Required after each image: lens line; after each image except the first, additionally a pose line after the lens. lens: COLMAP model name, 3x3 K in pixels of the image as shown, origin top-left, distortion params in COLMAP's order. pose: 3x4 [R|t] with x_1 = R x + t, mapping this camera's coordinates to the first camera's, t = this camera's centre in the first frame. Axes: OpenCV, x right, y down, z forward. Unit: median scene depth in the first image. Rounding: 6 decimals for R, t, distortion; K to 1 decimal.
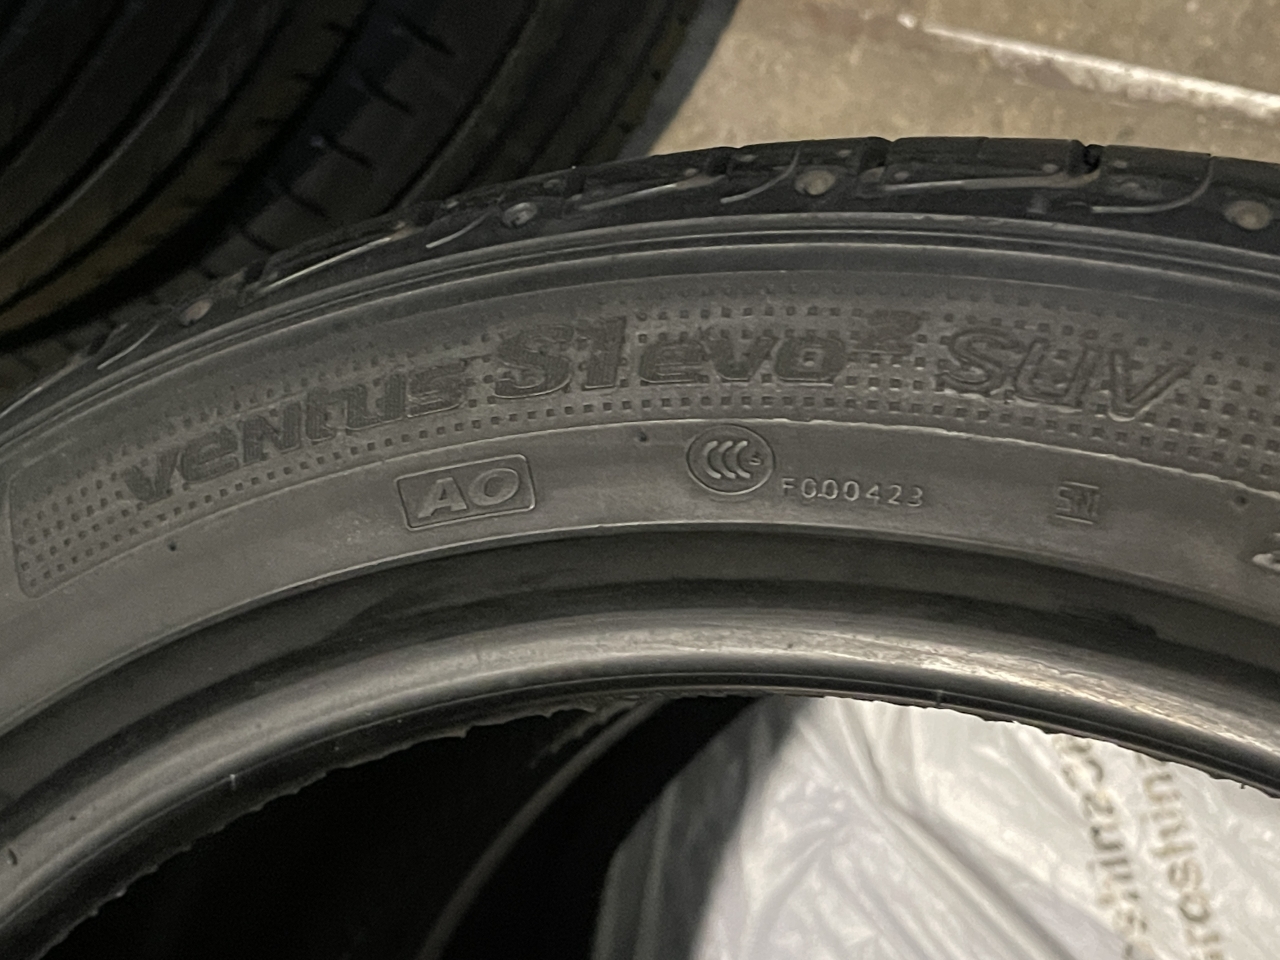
lens RADIAL K [[1889.2, 0, 640.0], [0, 1889.2, 480.0], [0, 0, 1]] dist [0.170793, -0.750629]
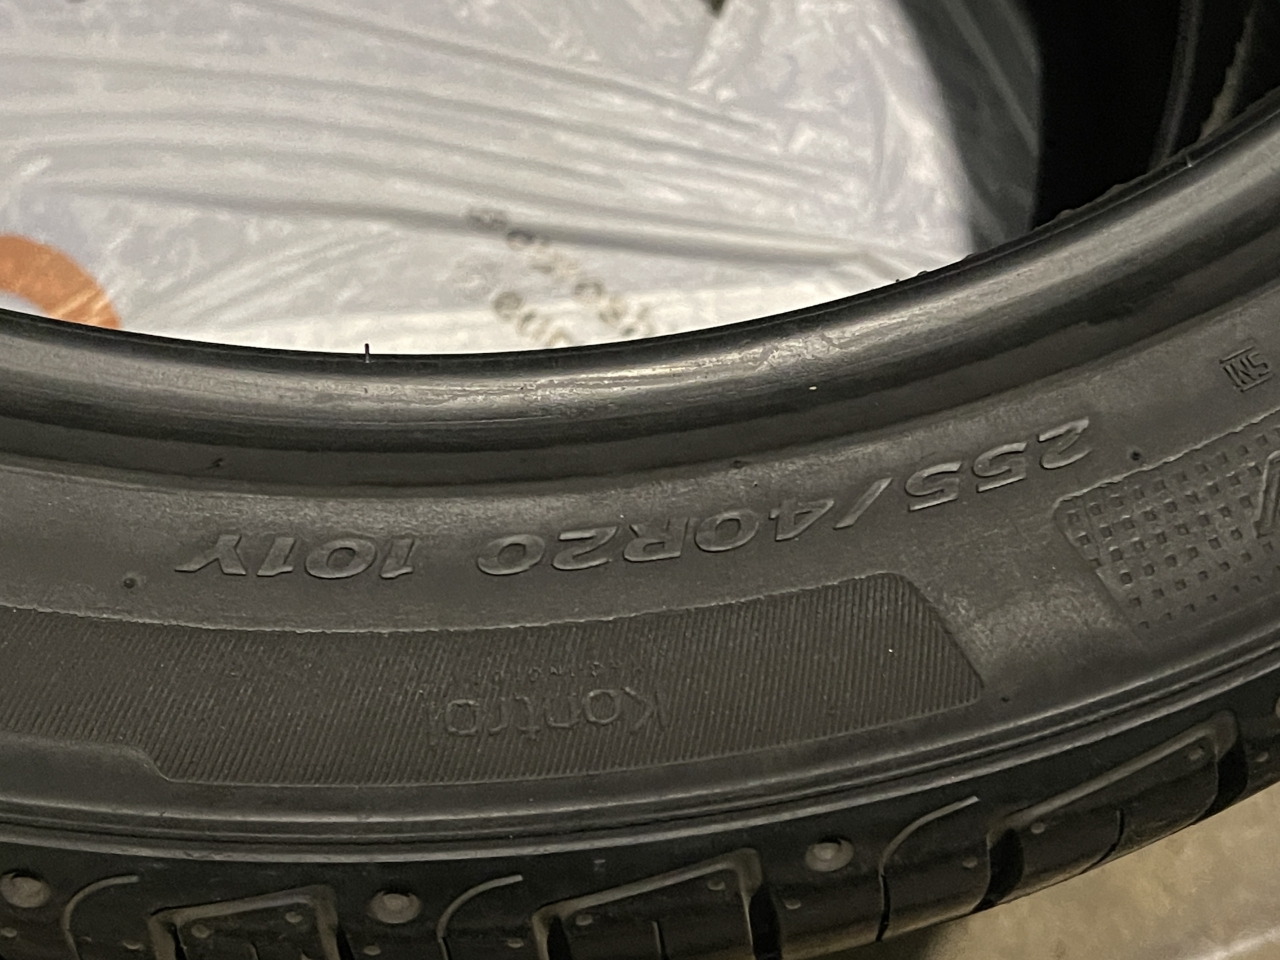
lens RADIAL K [[1889.2, 0, 640.0], [0, 1889.2, 480.0], [0, 0, 1]] dist [0.170793, -0.750629]
pose [[-0.770831, 0.619381, 0.148954, 0.358012], [-0.604487, -0.784954, 0.135803, 0.021815], [0.201036, 0.014641, 0.979474, -0.038283]]
